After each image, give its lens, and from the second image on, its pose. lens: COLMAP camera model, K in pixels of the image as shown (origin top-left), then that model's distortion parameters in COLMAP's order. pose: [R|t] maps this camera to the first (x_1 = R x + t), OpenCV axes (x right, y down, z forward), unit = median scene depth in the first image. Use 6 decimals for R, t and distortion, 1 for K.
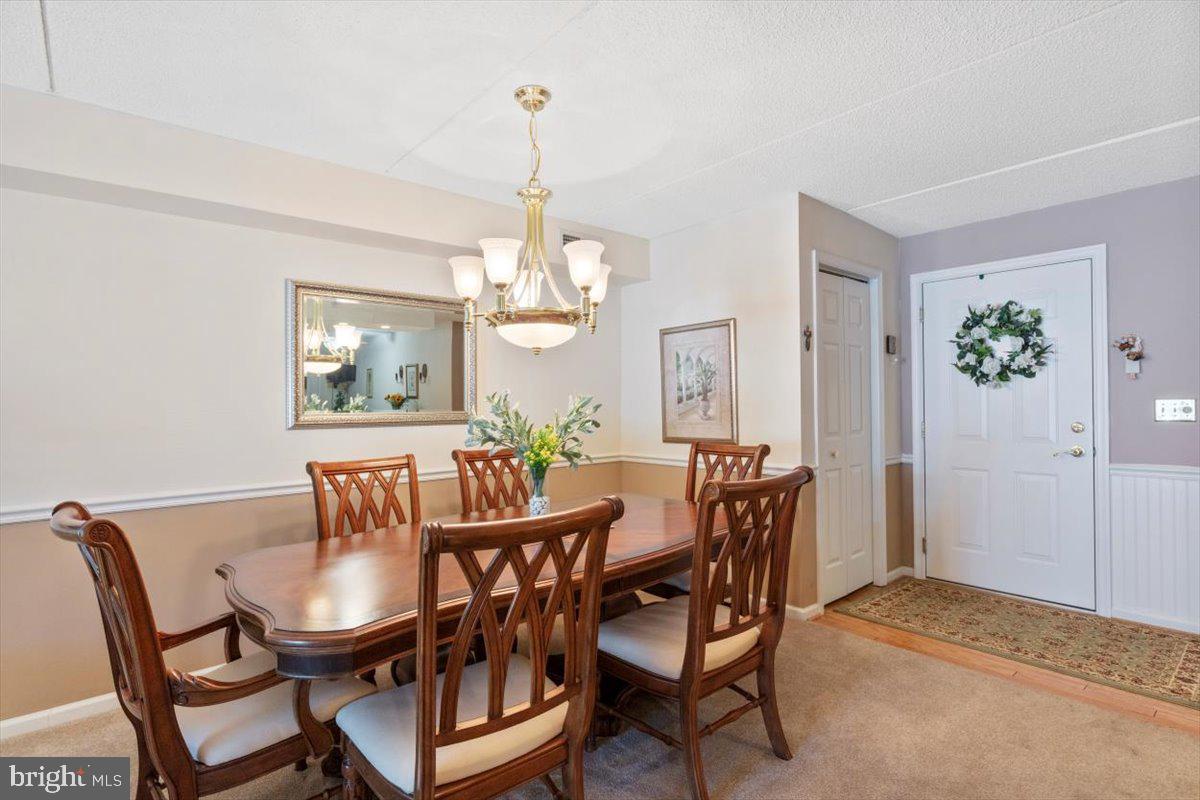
lens RADIAL K [[595.3, 0, 600.0], [0, 595.3, 400.0], [0, 0, 1]] dist [0.003793, 0.000784]
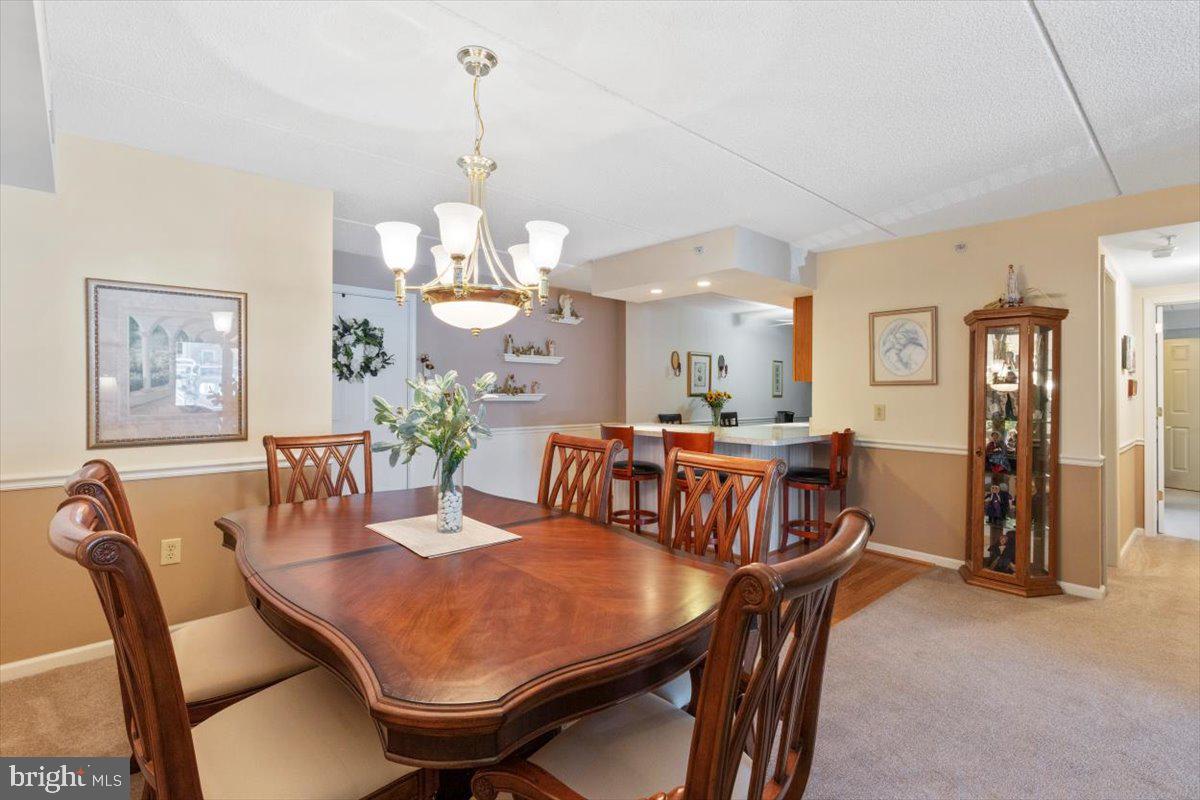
lens RADIAL K [[550.2, 0, 600.0], [0, 550.2, 400.0], [0, 0, 1]] dist [-0.019098, 0.000002]
pose [[-0.035602, -0.001756, 0.999365, -0.571055], [-0.007544, 0.999970, 0.001488, 0.012198], [-0.999338, -0.007486, -0.035614, 0.512106]]
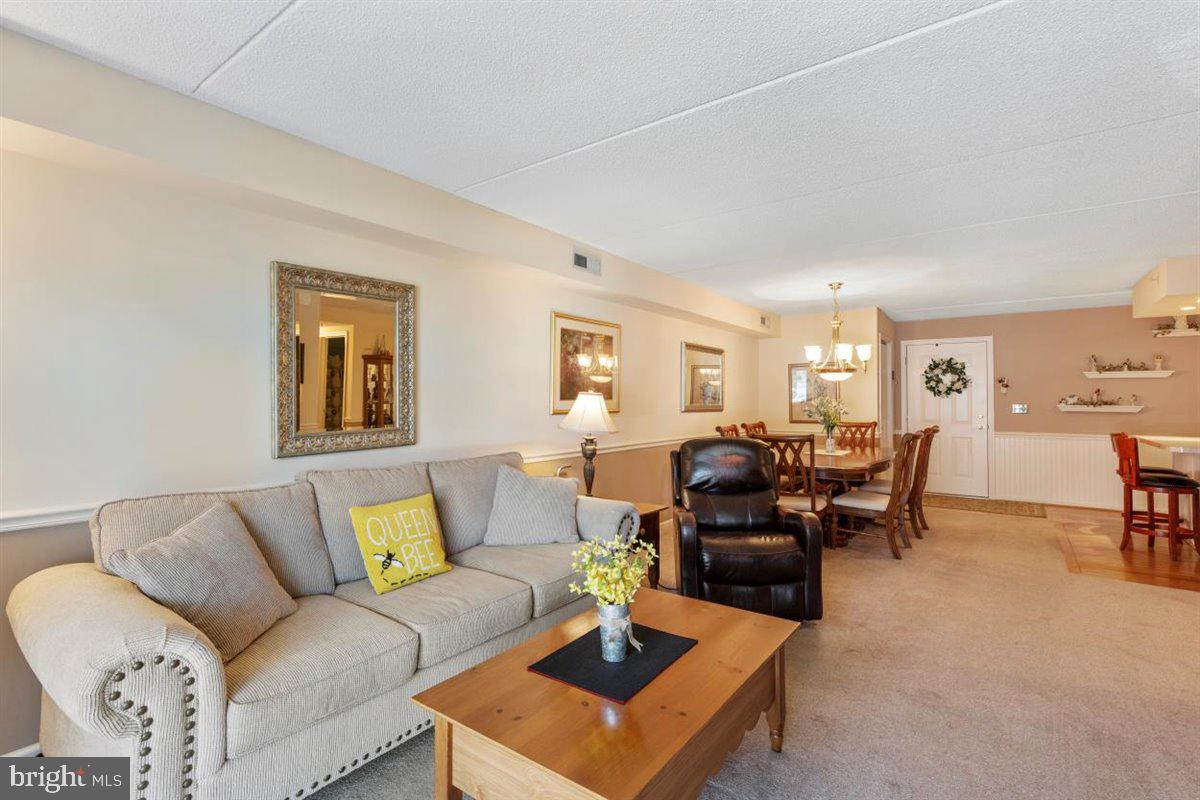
lens RADIAL K [[540.6, 0, 600.5], [0, 540.6, 387.4], [0, 0, 1]] dist [0.003555, -0.000029]
pose [[0.978500, 0.020540, 0.205221, -0.952368], [-0.016403, 0.999627, -0.021841, 0.005095], [-0.205593, 0.018005, 0.978472, -0.653248]]
